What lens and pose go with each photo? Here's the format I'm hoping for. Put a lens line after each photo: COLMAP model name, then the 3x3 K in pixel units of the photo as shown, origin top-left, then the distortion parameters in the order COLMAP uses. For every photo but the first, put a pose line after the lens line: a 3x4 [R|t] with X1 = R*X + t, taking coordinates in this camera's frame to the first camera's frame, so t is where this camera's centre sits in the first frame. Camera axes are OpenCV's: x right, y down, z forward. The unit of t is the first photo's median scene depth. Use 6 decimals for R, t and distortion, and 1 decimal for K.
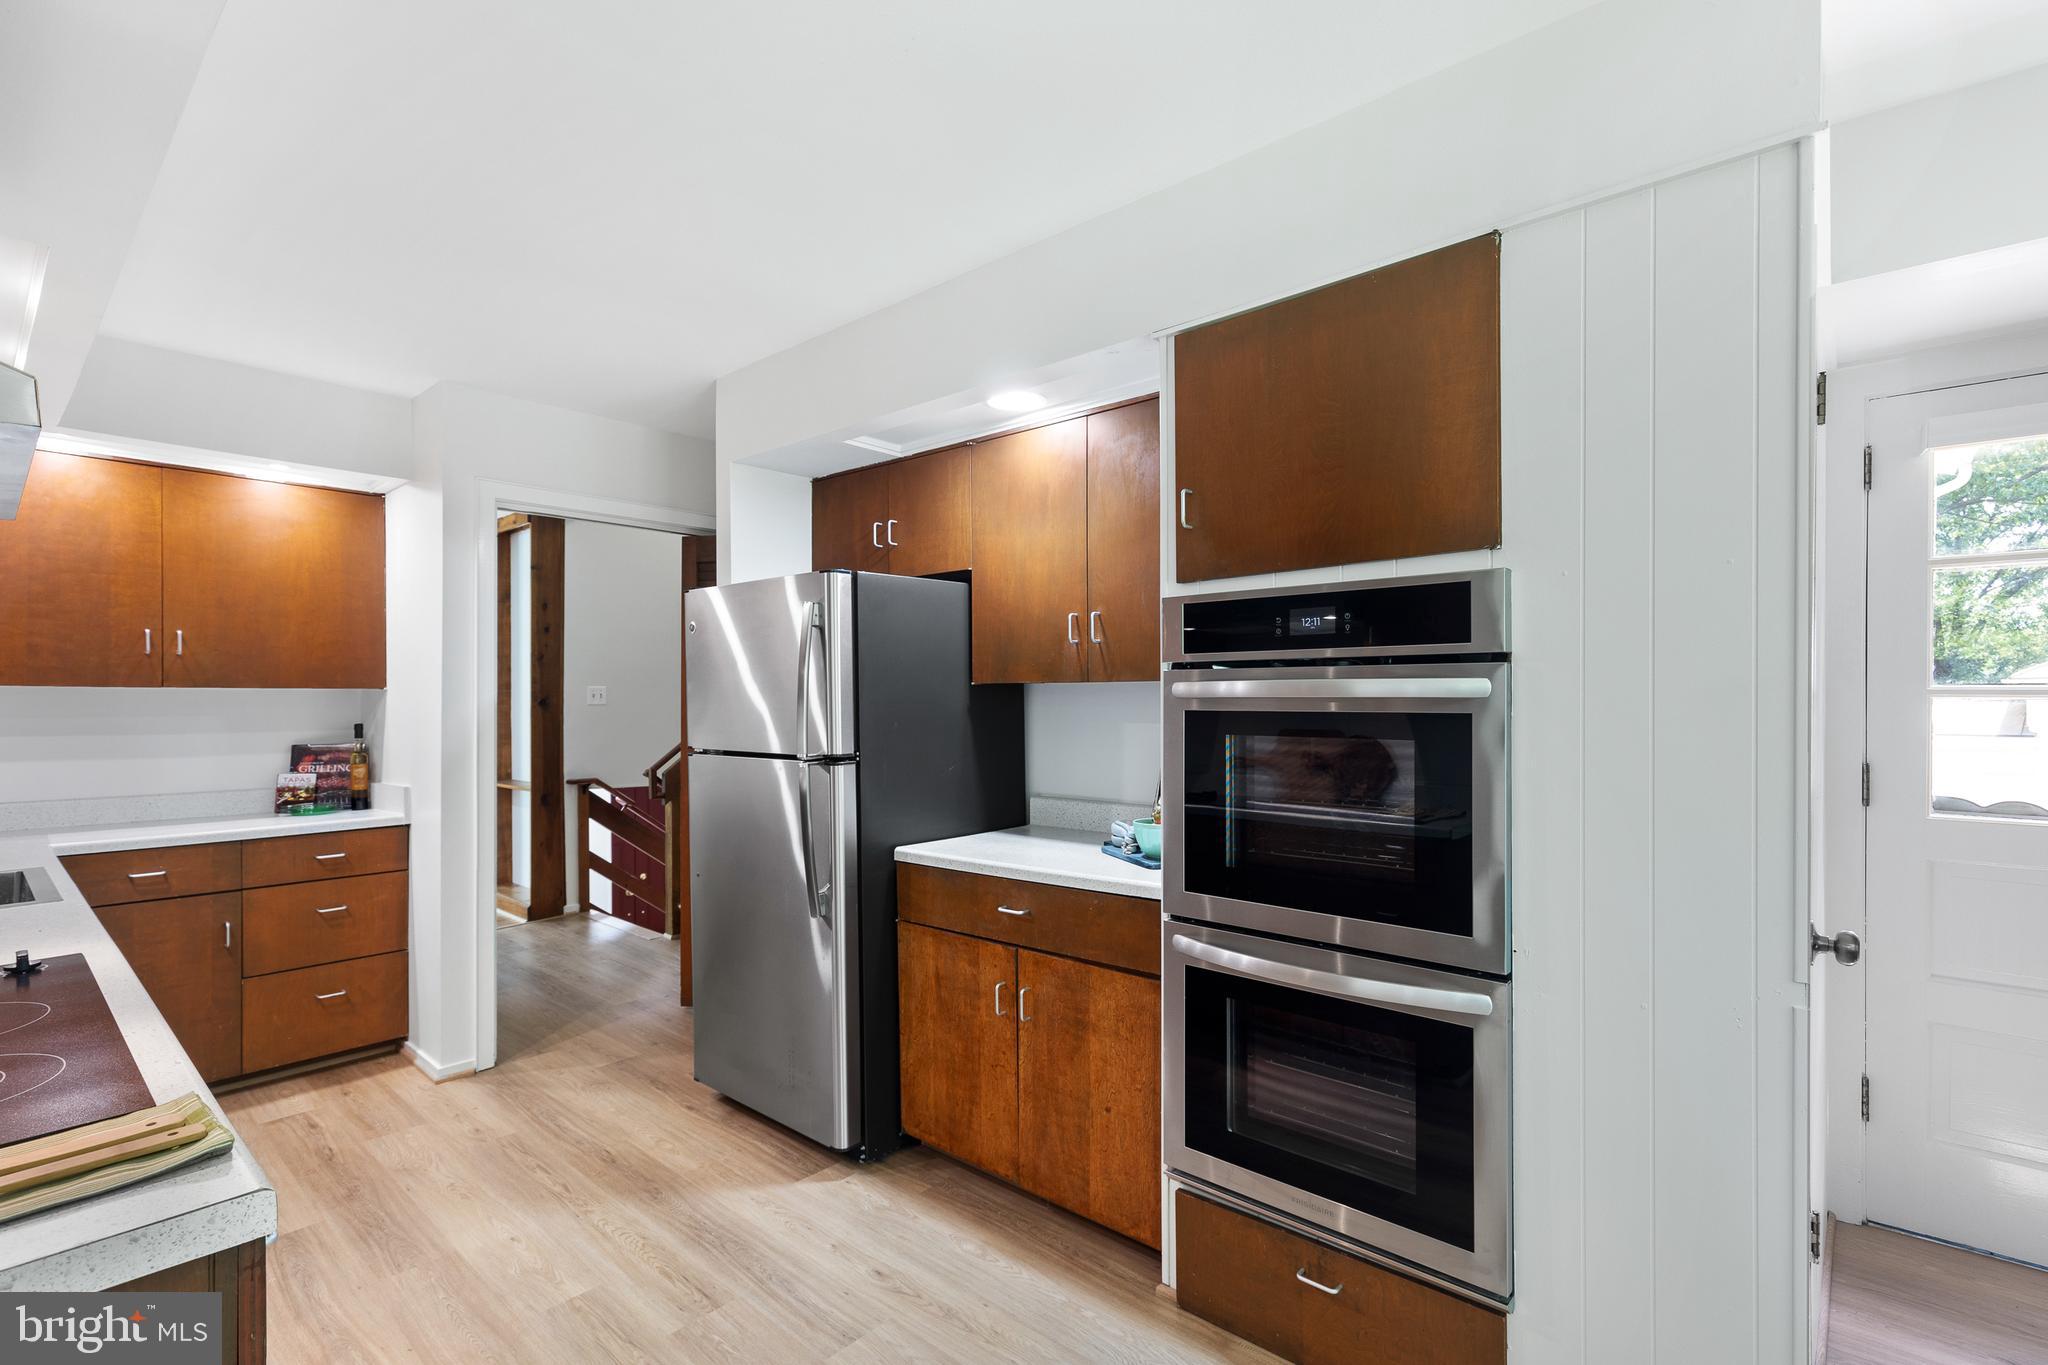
lens RADIAL K [[942.2, 0, 1024.0], [0, 942.2, 682.5], [0, 0, 1]] dist [0.019104, 0.000002]
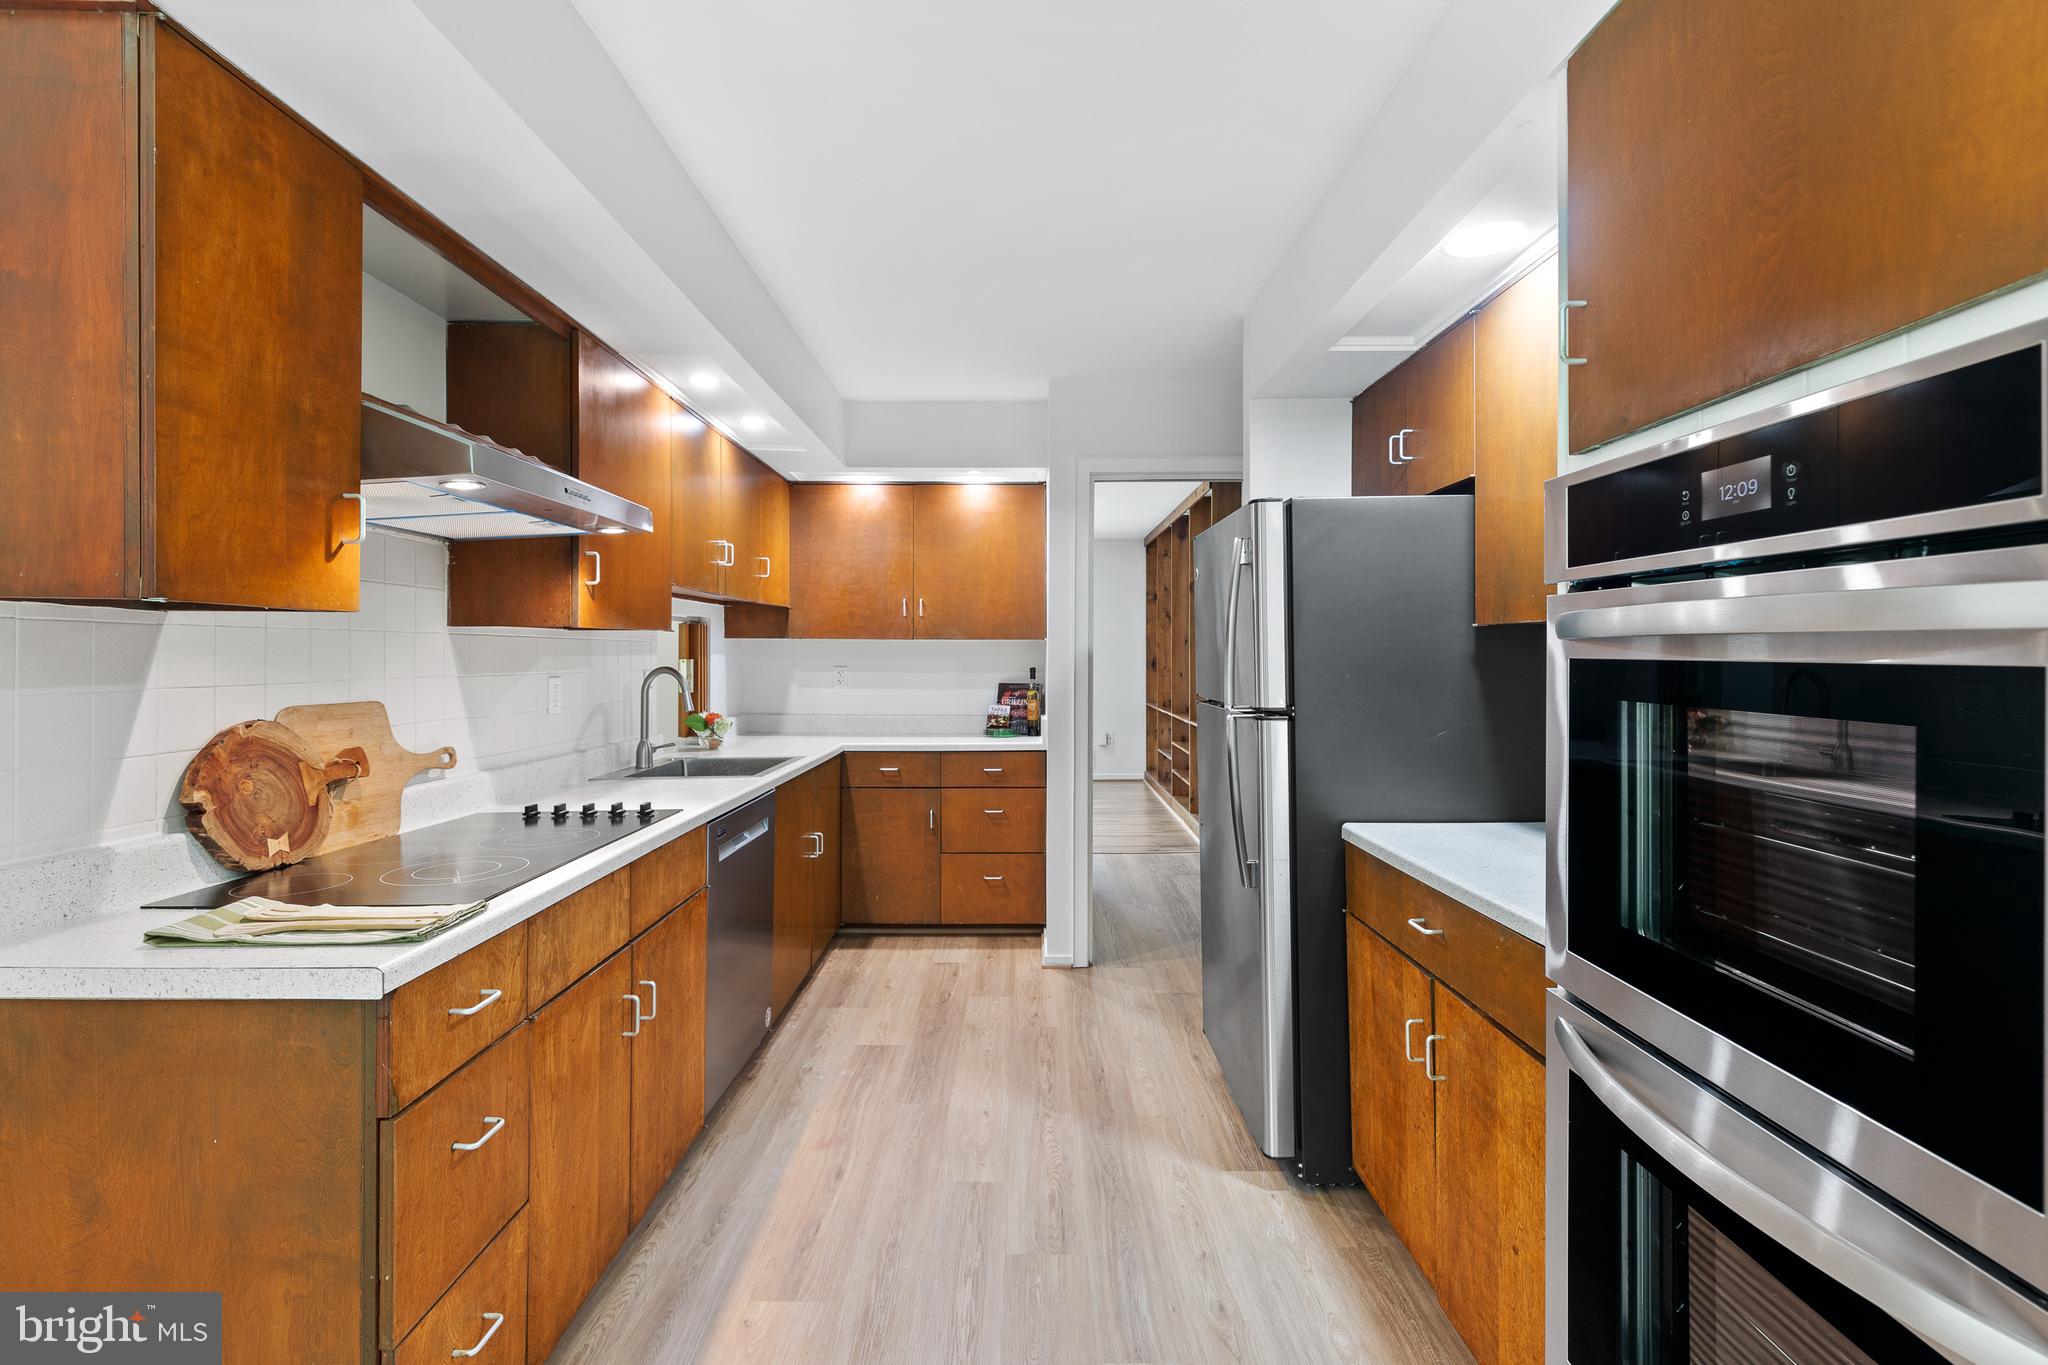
lens RADIAL K [[931.7, 0, 1026.5], [0, 931.7, 642.5], [0, 0, 1]] dist [0.013572, -0.000027]
pose [[0.670017, -0.006123, -0.742321, 0.264446], [0.012642, 0.999915, 0.003163, 0.008177], [0.742239, -0.011503, 0.670037, 0.219651]]
